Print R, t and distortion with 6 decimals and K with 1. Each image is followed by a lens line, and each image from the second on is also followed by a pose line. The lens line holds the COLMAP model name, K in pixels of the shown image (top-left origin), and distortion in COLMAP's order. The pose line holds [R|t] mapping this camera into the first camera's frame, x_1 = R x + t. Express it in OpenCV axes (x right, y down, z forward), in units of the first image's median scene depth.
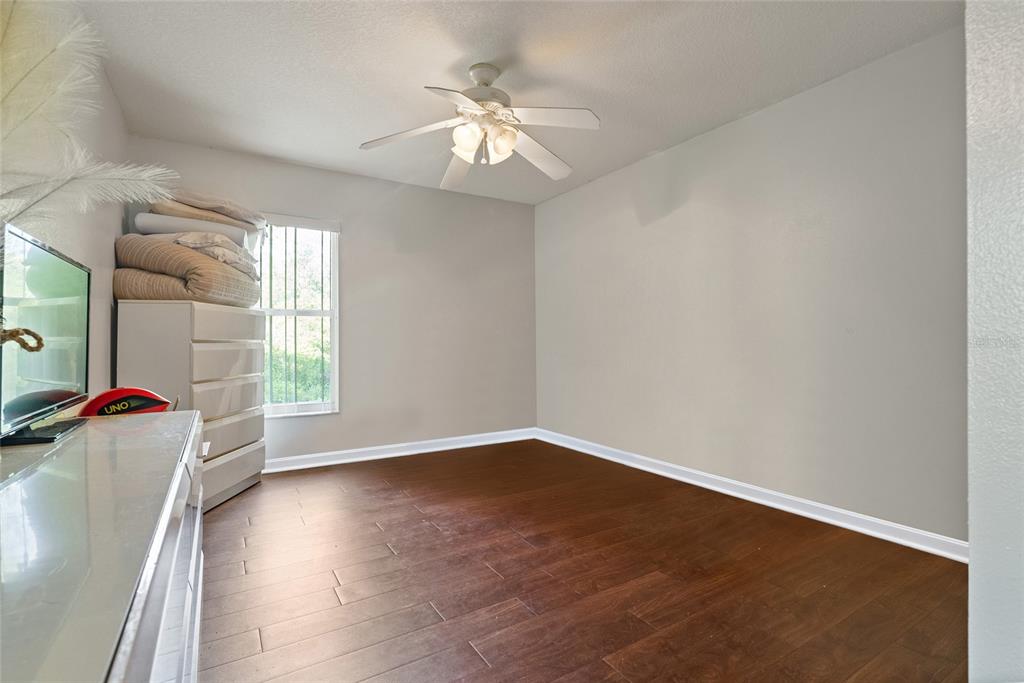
lens RADIAL K [[469.5, 0, 510.4], [0, 469.5, 341.0], [0, 0, 1]] dist [-0.007918, 0.000491]
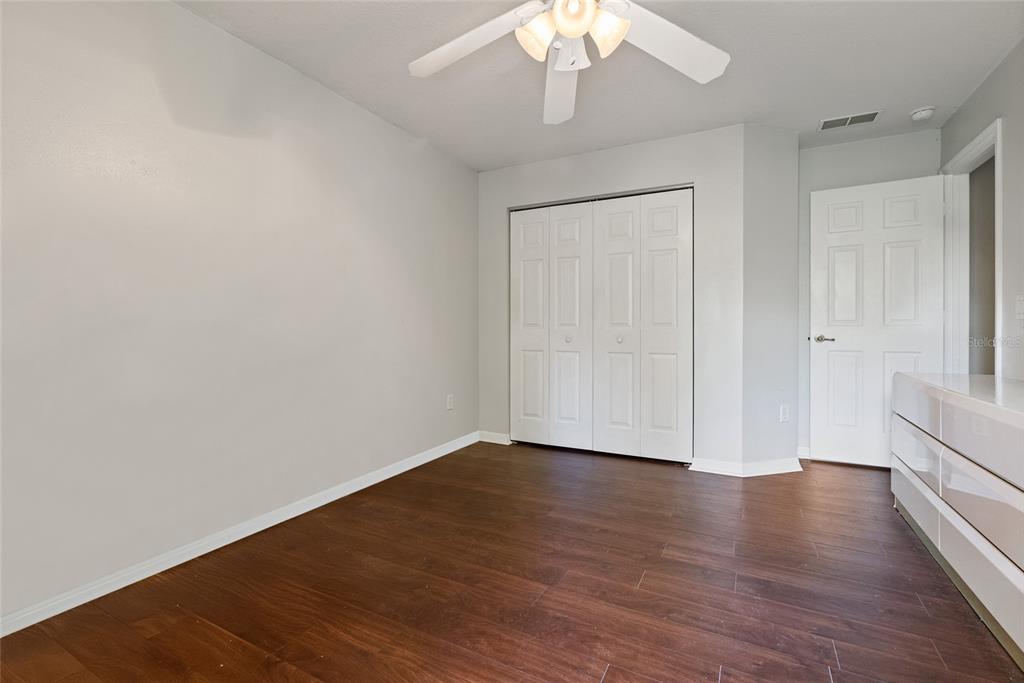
lens RADIAL K [[469.5, 0, 507.5], [0, 469.5, 333.6], [0, 0, 1]] dist [-0.007918, 0.000491]
pose [[-0.503751, -0.012857, 0.863753, -0.599338], [-0.002624, 0.999907, 0.013353, -0.007049], [-0.863845, 0.004460, -0.503738, 1.453811]]
